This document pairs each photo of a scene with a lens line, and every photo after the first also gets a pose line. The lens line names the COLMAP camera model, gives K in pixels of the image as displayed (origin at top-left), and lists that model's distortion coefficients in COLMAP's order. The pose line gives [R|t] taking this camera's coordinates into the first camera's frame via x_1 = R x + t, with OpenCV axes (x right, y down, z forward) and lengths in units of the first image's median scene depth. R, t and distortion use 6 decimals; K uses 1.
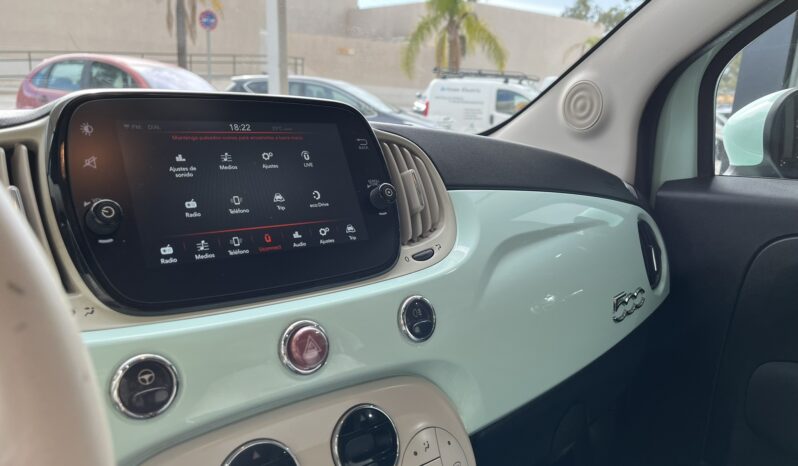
lens RADIAL K [[611.3, 0, 403.6], [0, 611.3, 239.7], [0, 0, 1]] dist [0.052679, -0.083738]
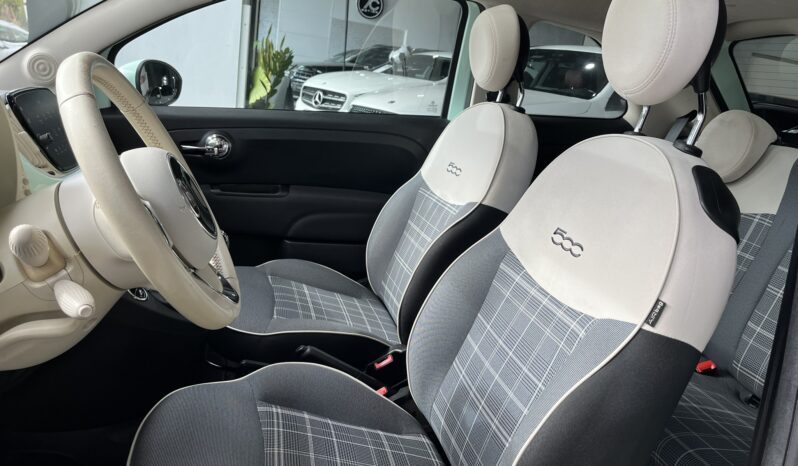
lens RADIAL K [[611.3, 0, 410.0], [0, 611.3, 239.0], [0, 0, 1]] dist [0.052679, -0.083738]
pose [[0.412837, -0.247308, 0.876587, -1.148739], [0.122223, 0.968769, 0.215753, -0.001171], [-0.902567, 0.018068, 0.430170, -0.829027]]
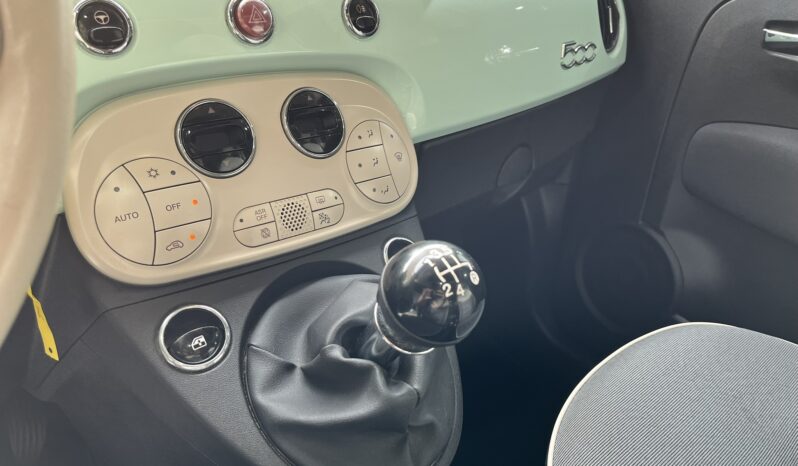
lens RADIAL K [[611.3, 0, 405.4], [0, 611.3, 236.8], [0, 0, 1]] dist [0.052679, -0.083738]
pose [[0.999741, 0.000511, 0.022756, 0.045623], [-0.005882, 0.971592, 0.236589, 0.152460], [-0.021989, -0.236662, 0.971343, -0.079990]]
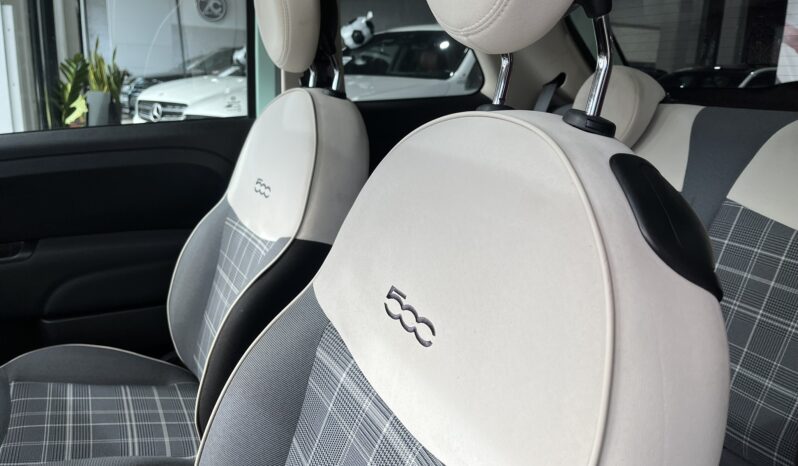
lens RADIAL K [[611.3, 0, 411.5], [0, 611.3, 233.5], [0, 0, 1]] dist [0.052679, -0.083738]
pose [[0.207323, -0.292862, 0.933407, -0.472856], [0.227071, 0.942486, 0.245275, 0.064678], [-0.951554, 0.161099, 0.261900, -0.773923]]
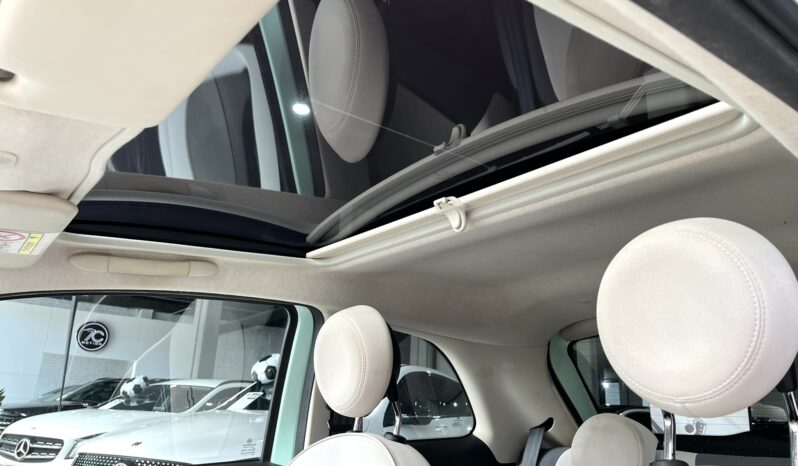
lens RADIAL K [[611.3, 0, 400.4], [0, 611.3, 233.2], [0, 0, 1]] dist [0.052679, -0.083738]
pose [[0.023253, 0.228361, 0.973299, -0.650734], [0.206946, 0.951376, -0.228162, -0.071081], [-0.978076, 0.206726, -0.025136, -0.333647]]
